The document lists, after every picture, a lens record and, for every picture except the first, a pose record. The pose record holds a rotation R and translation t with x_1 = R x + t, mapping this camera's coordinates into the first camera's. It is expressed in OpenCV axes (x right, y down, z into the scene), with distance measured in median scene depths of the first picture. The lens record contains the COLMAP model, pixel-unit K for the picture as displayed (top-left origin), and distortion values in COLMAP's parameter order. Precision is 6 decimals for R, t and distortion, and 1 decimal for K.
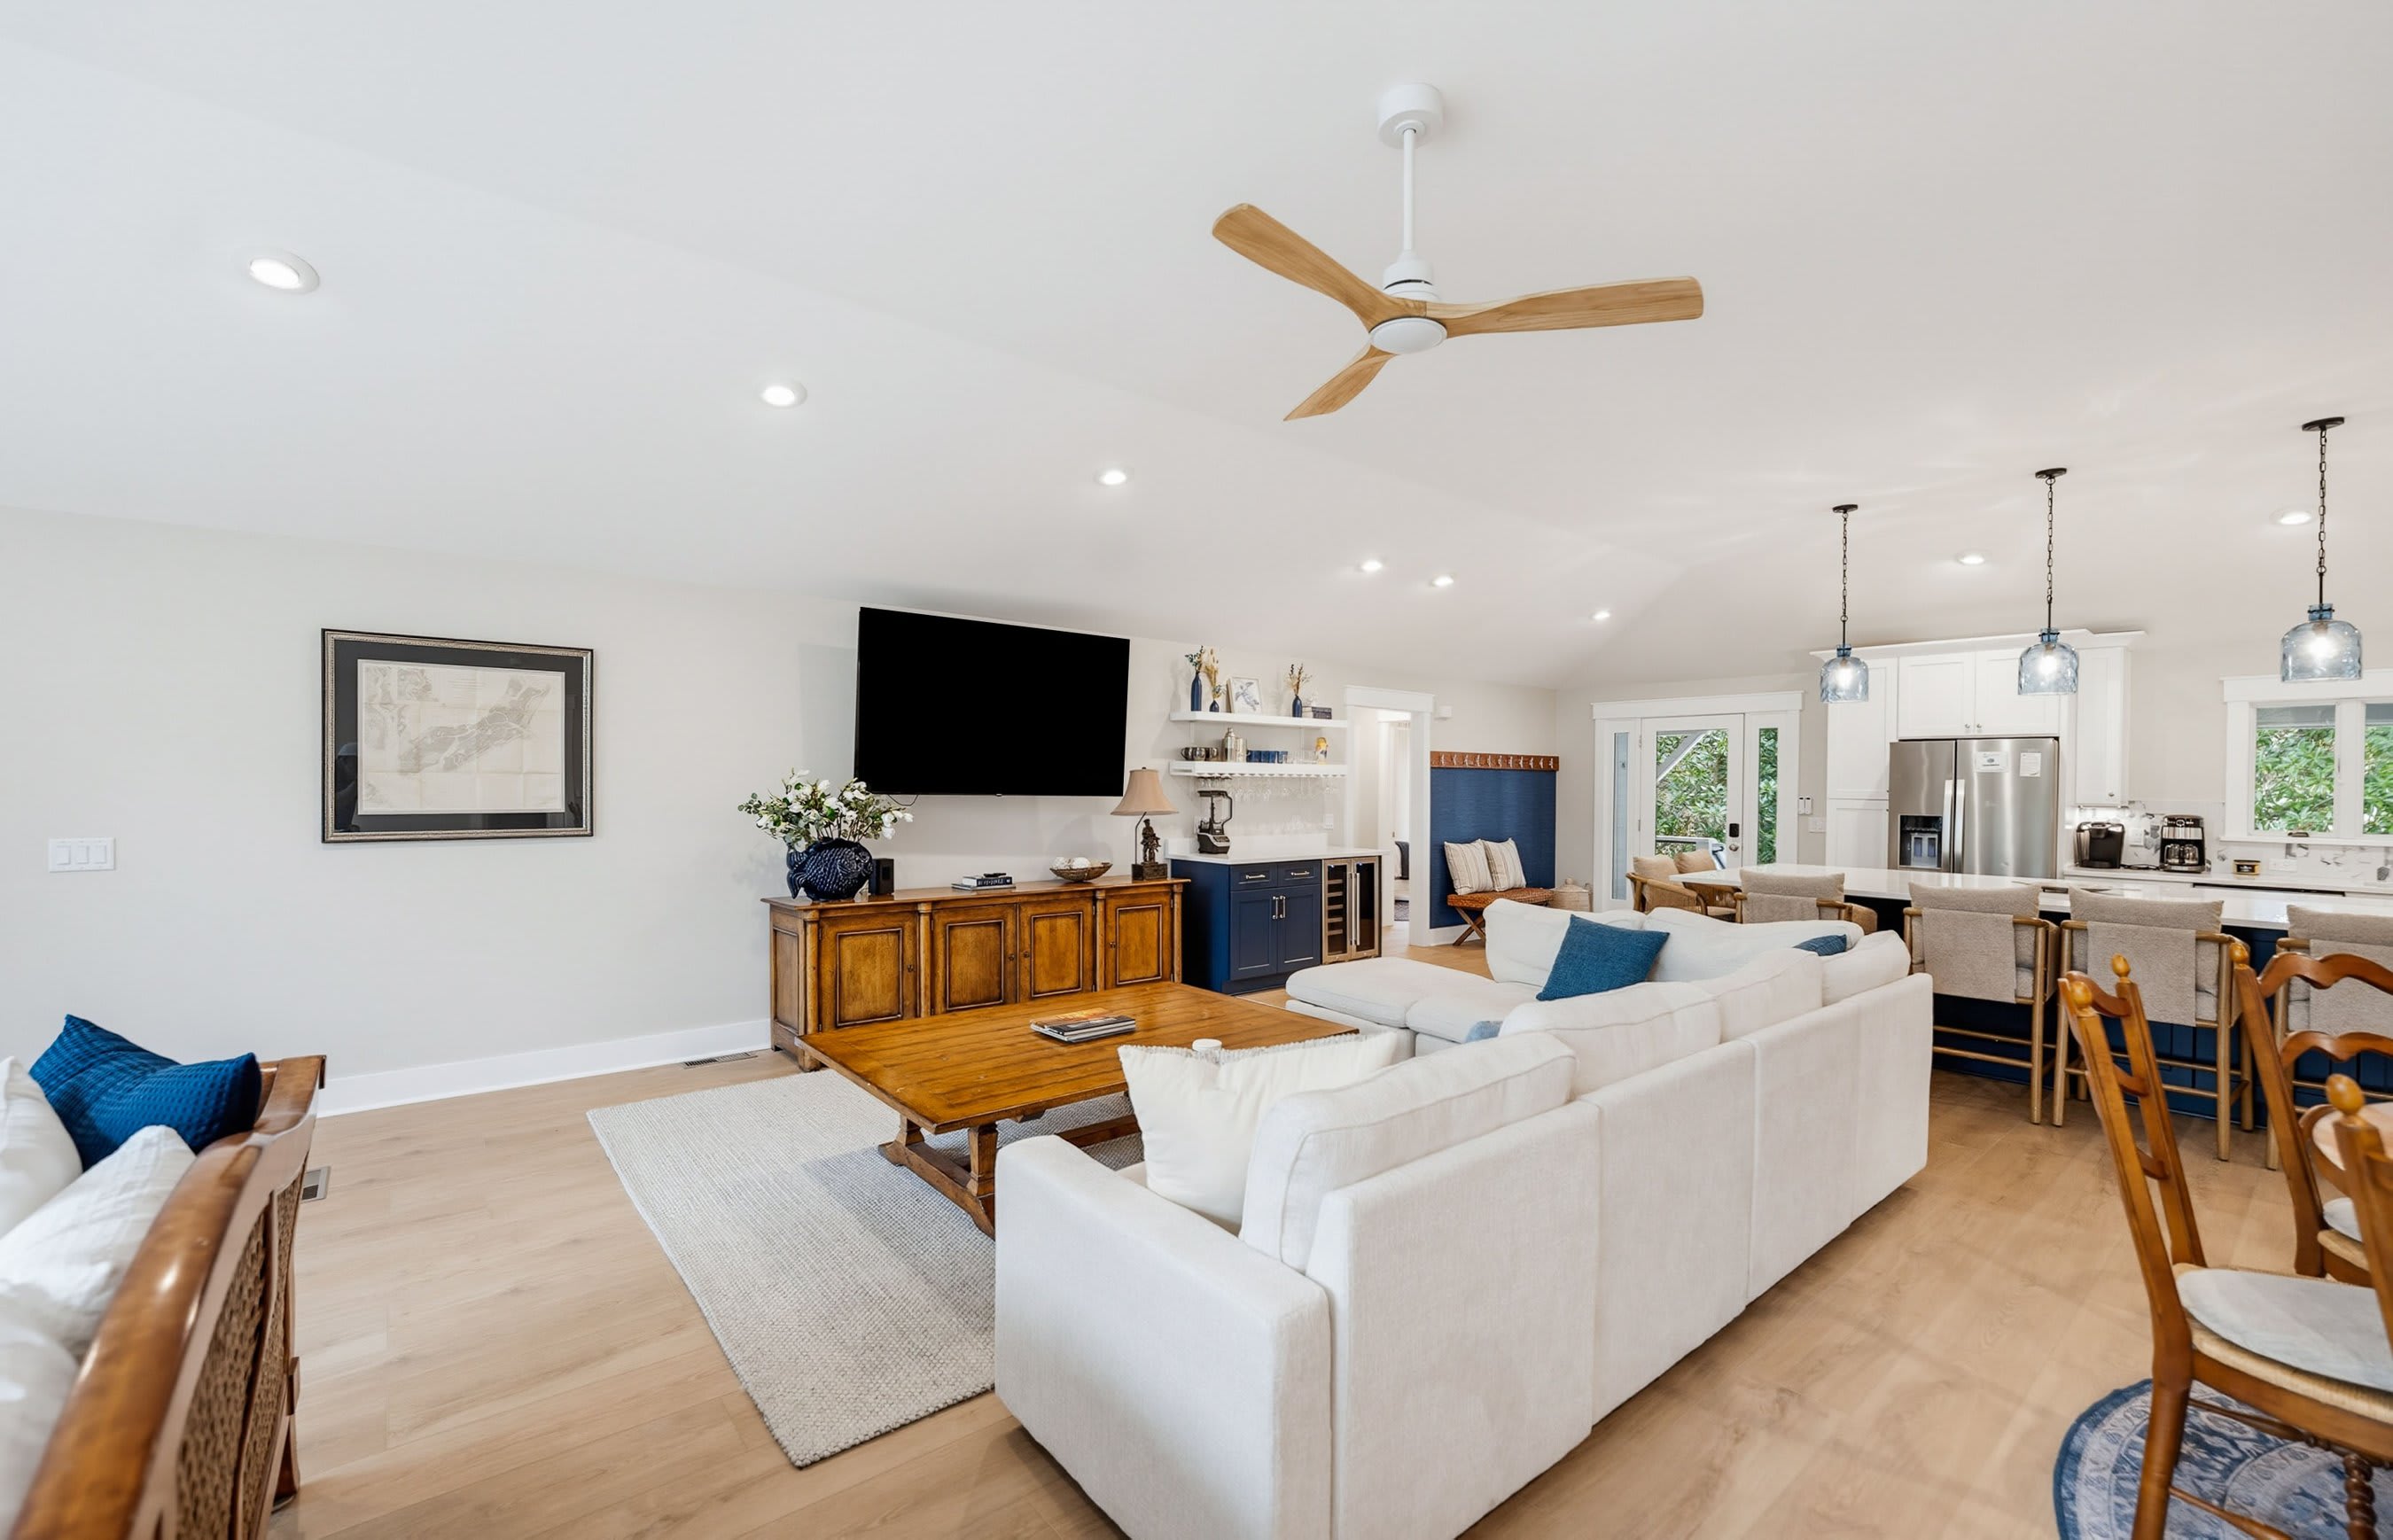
lens RADIAL K [[984.4, 0, 1181.6], [0, 984.4, 791.1], [0, 0, 1]] dist [-0.016700, 0.001319]
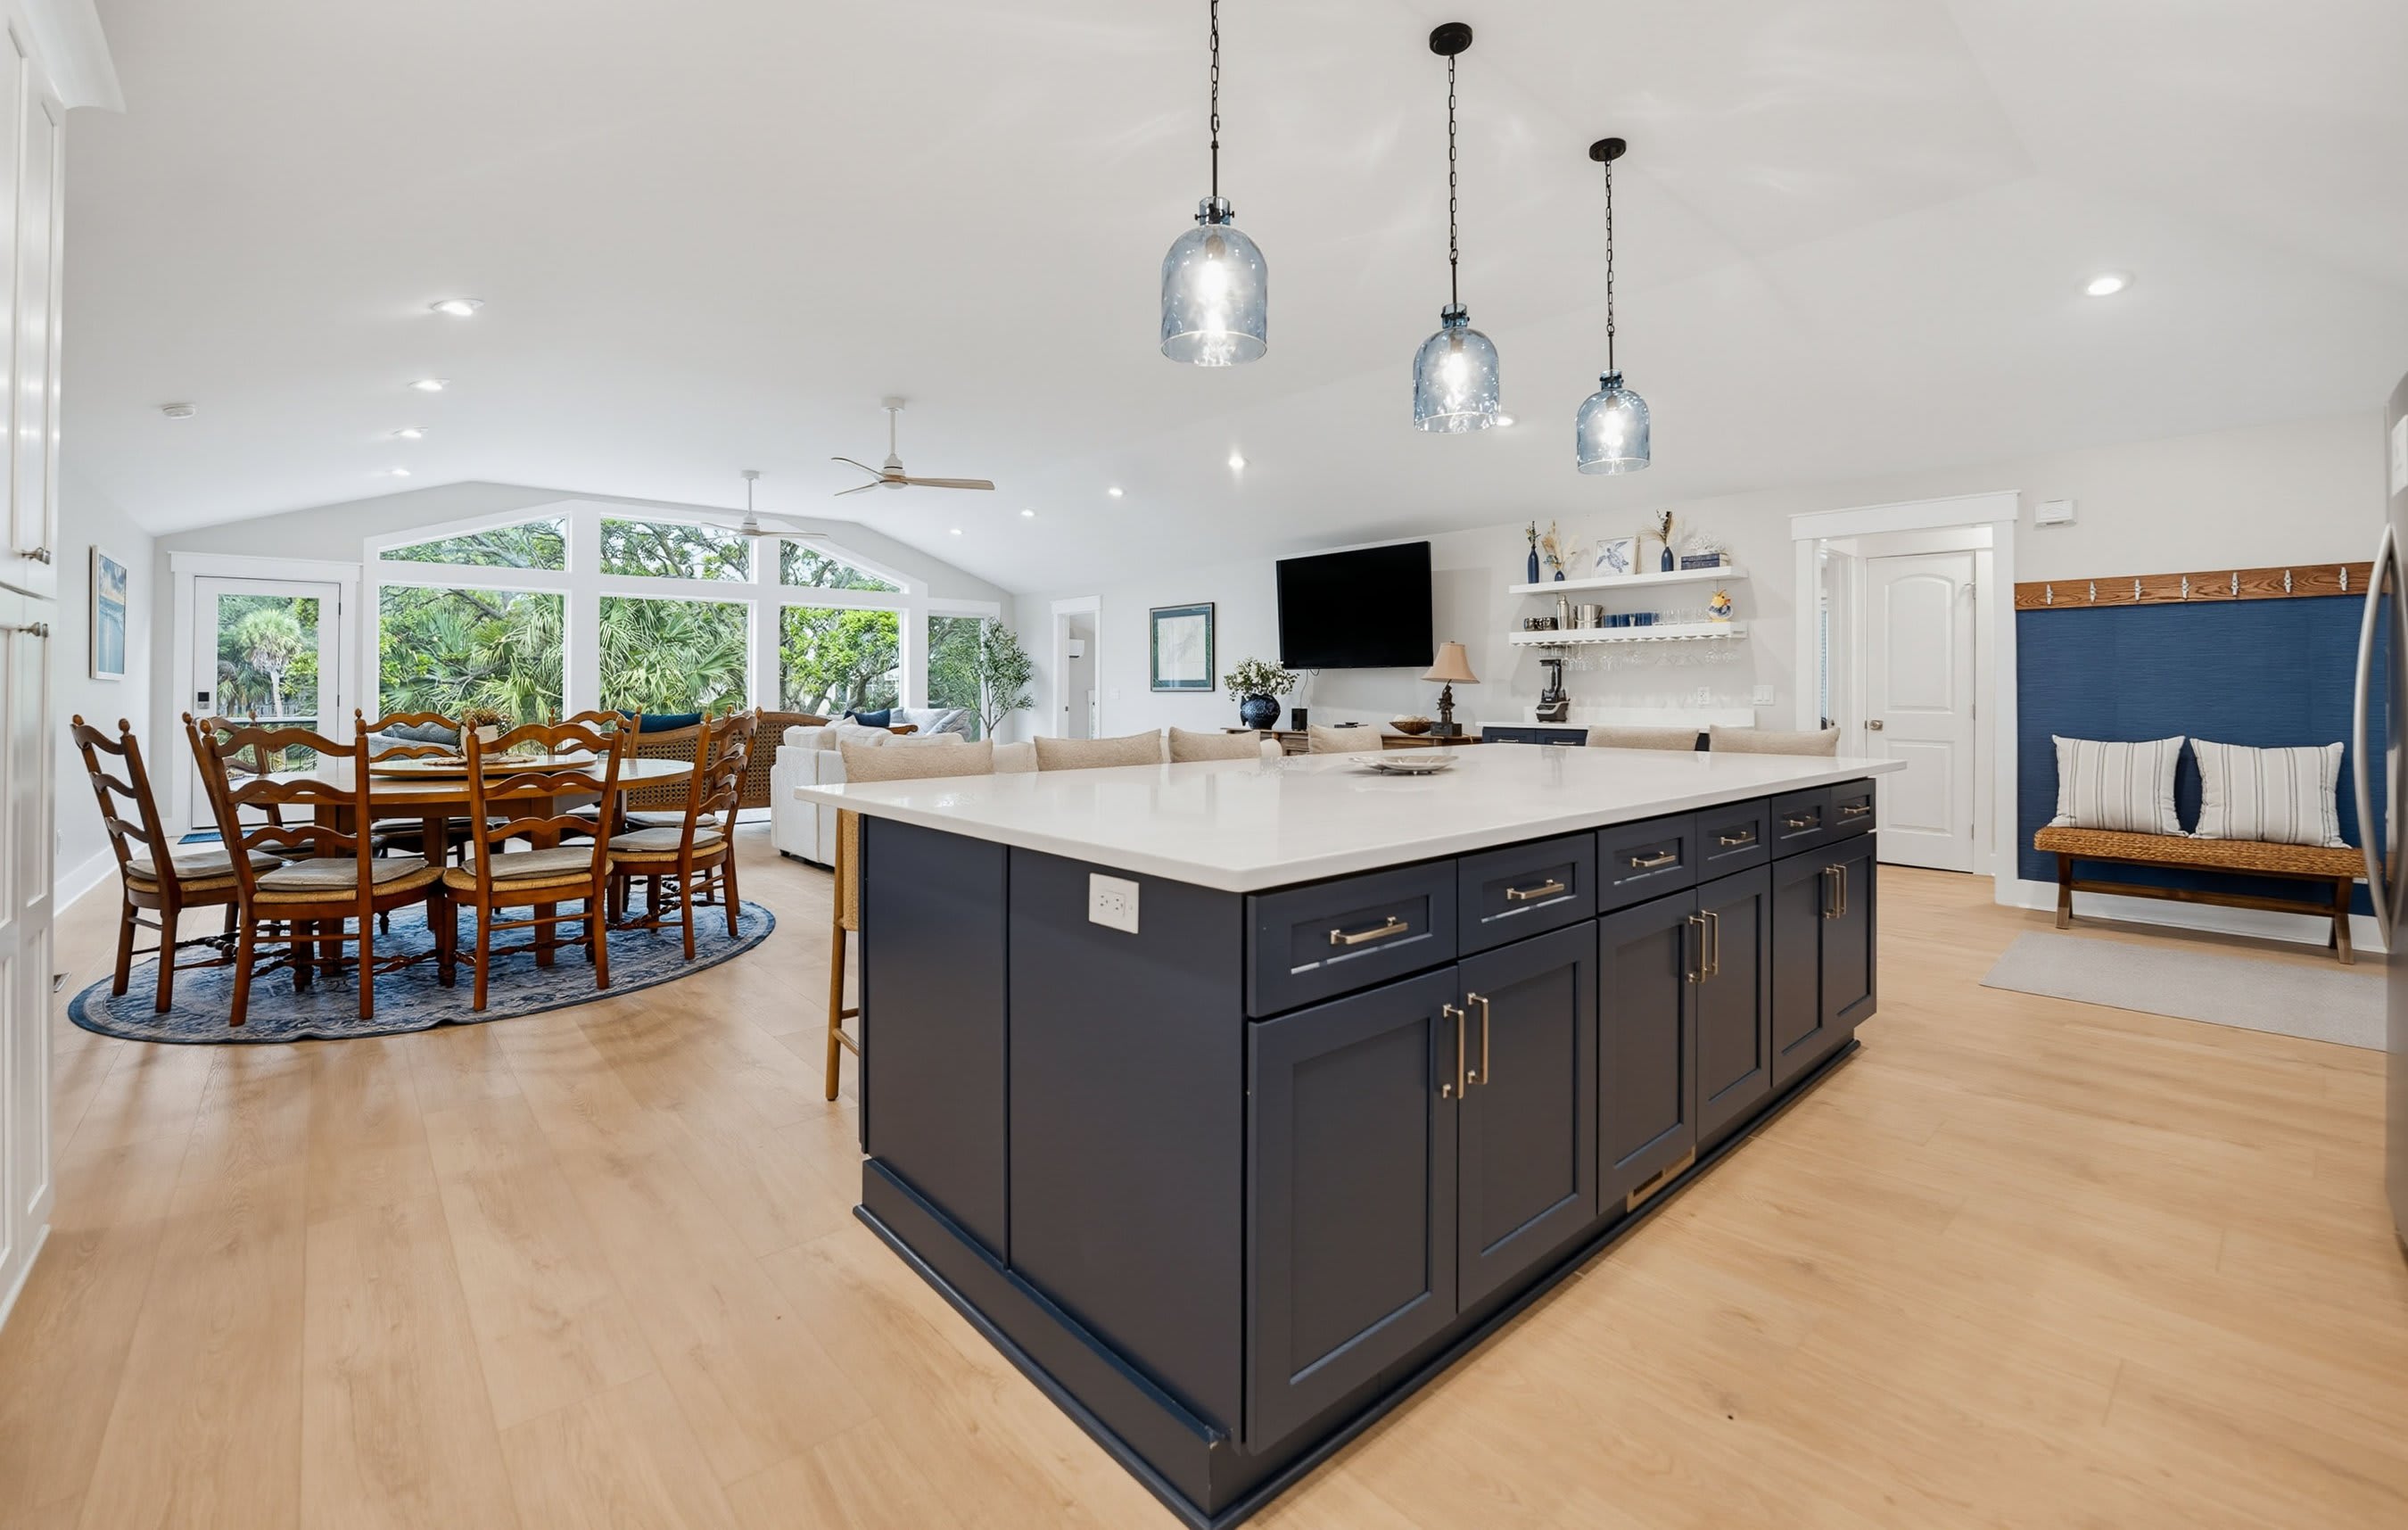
lens RADIAL K [[1022.6, 0, 1201.6], [0, 1022.6, 681.0], [0, 0, 1]] dist [-0.012162, -0.000606]
pose [[0.044567, -0.018281, -0.998839, 1.230066], [-0.007656, 0.999797, -0.018640, 0.050699], [0.998977, 0.008478, 0.044418, 0.688134]]
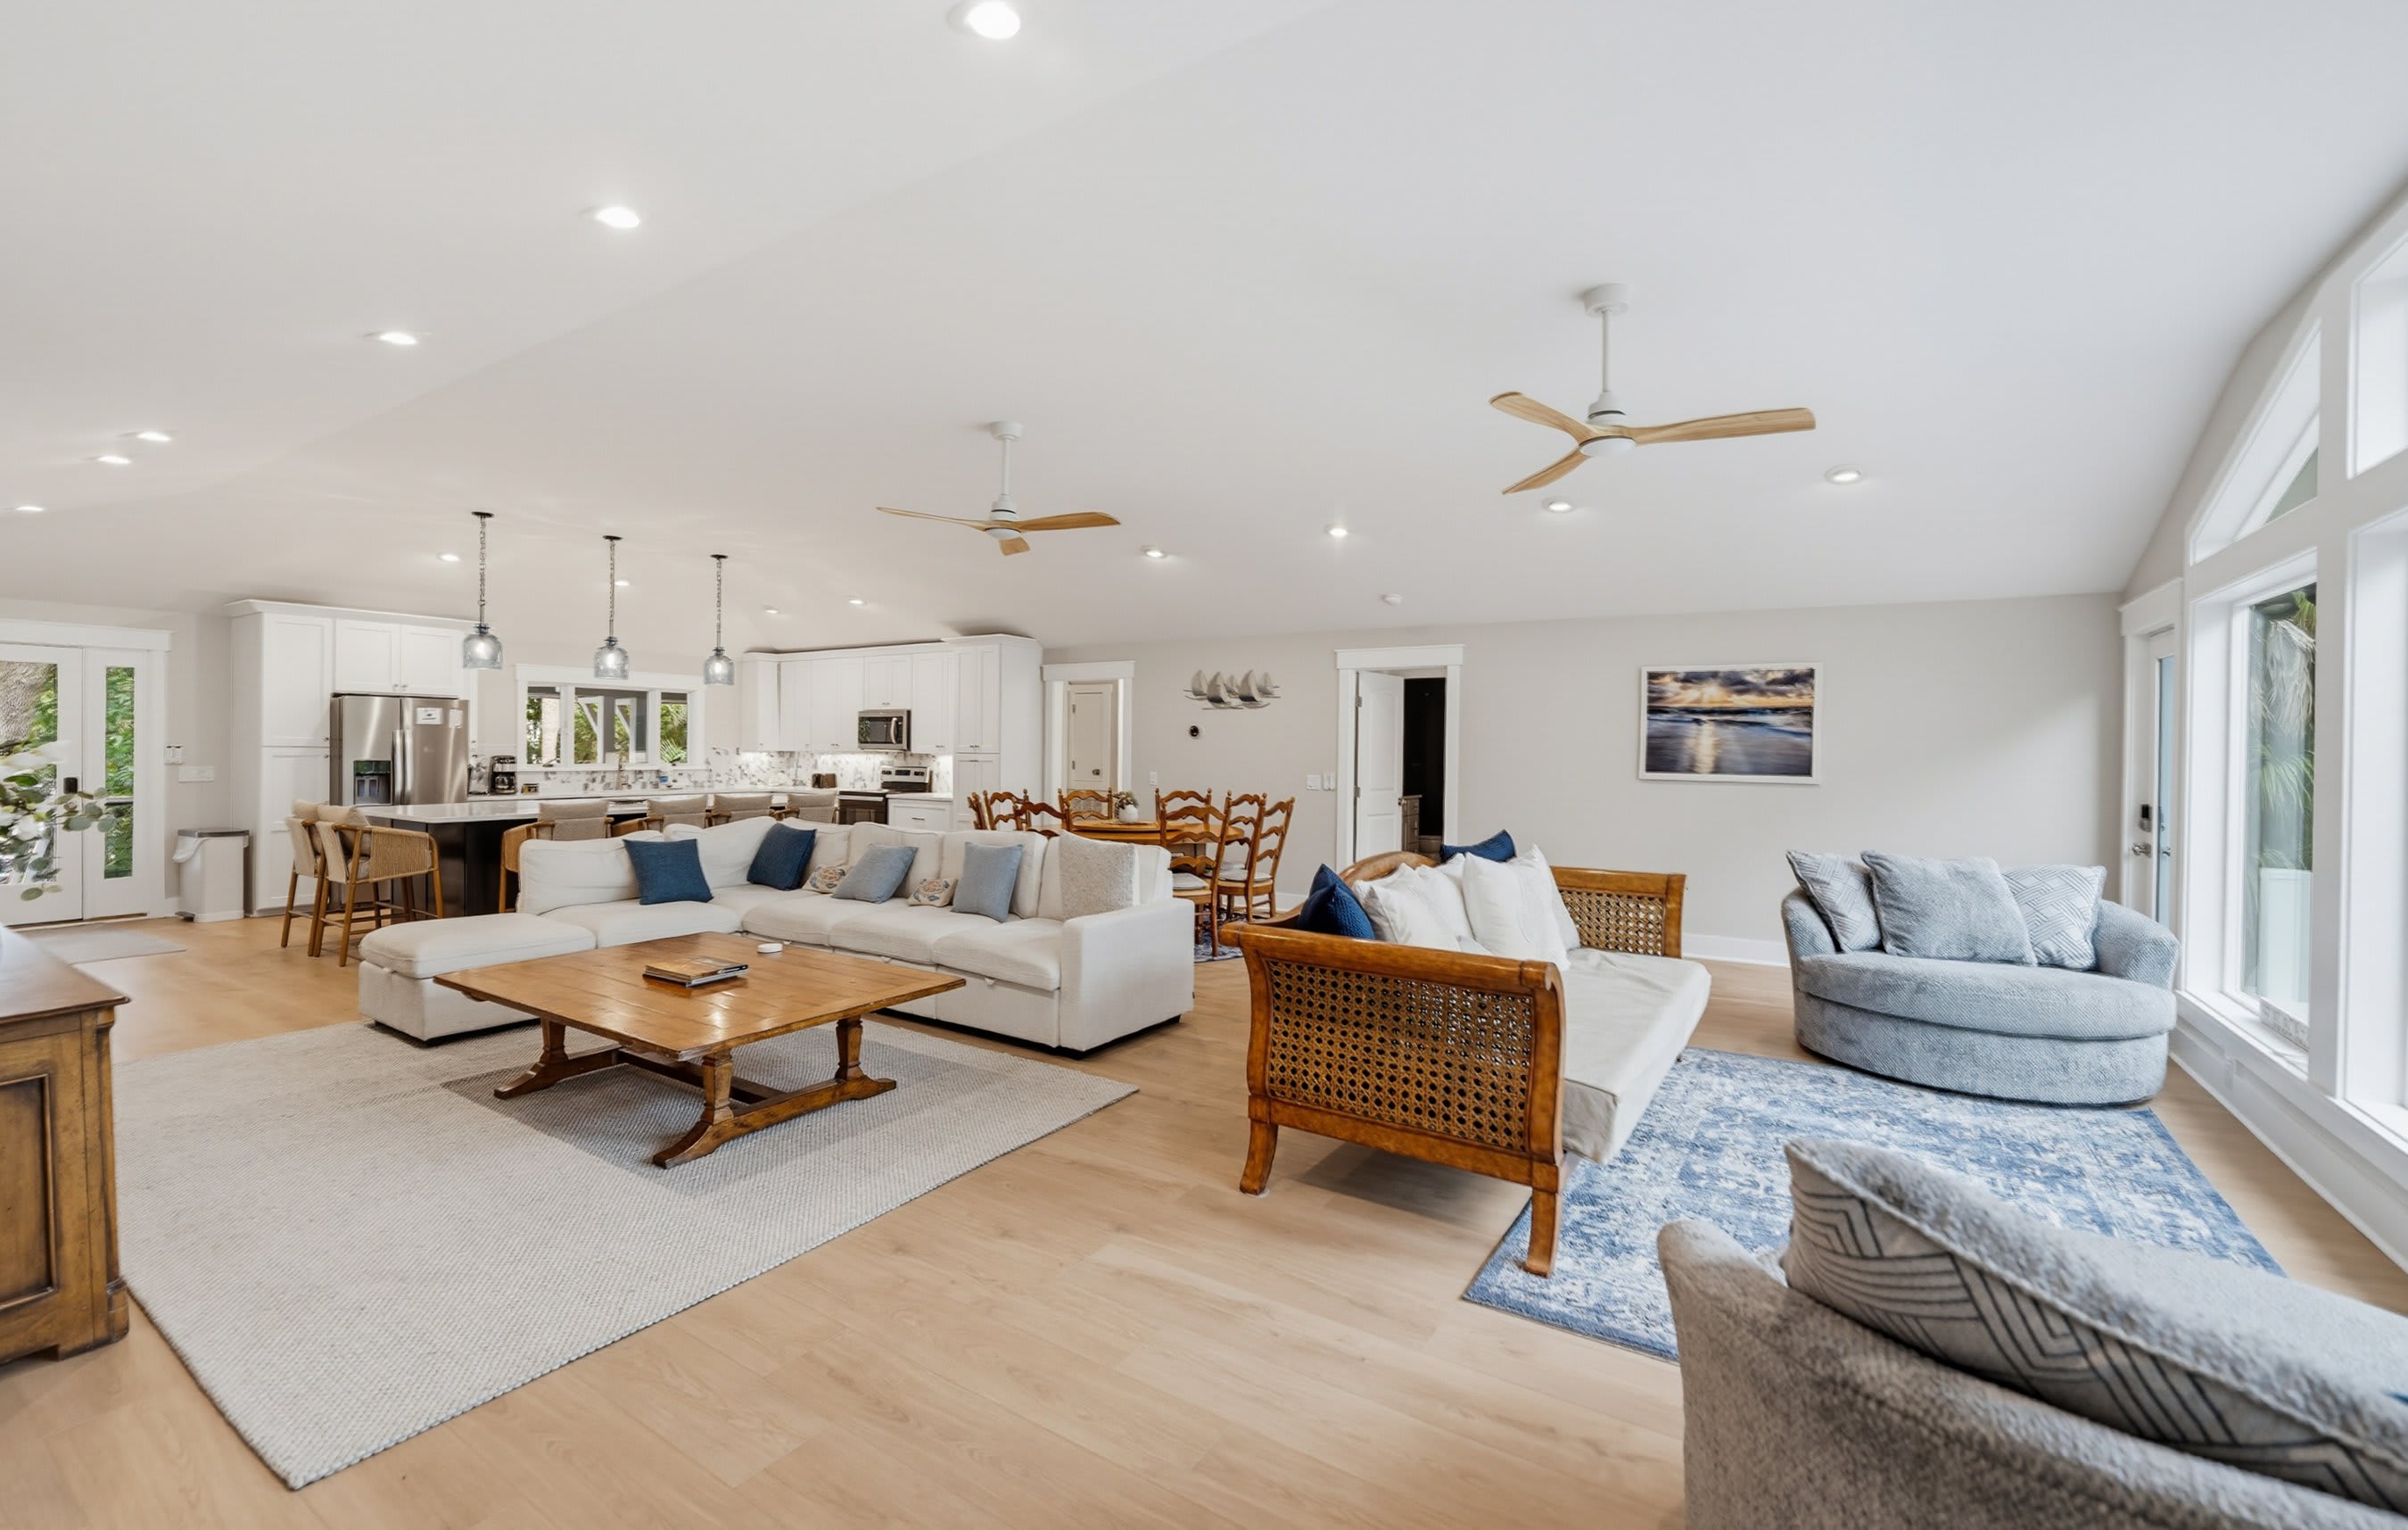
lens RADIAL K [[1015.9, 0, 1202.1], [0, 1015.9, 755.8], [0, 0, 1]] dist [-0.002962, -0.000068]
pose [[-0.322128, -0.019354, 0.946498, -0.811087], [-0.004413, 0.999811, 0.018942, -0.009168], [-0.946686, 0.001925, -0.322152, 0.524541]]
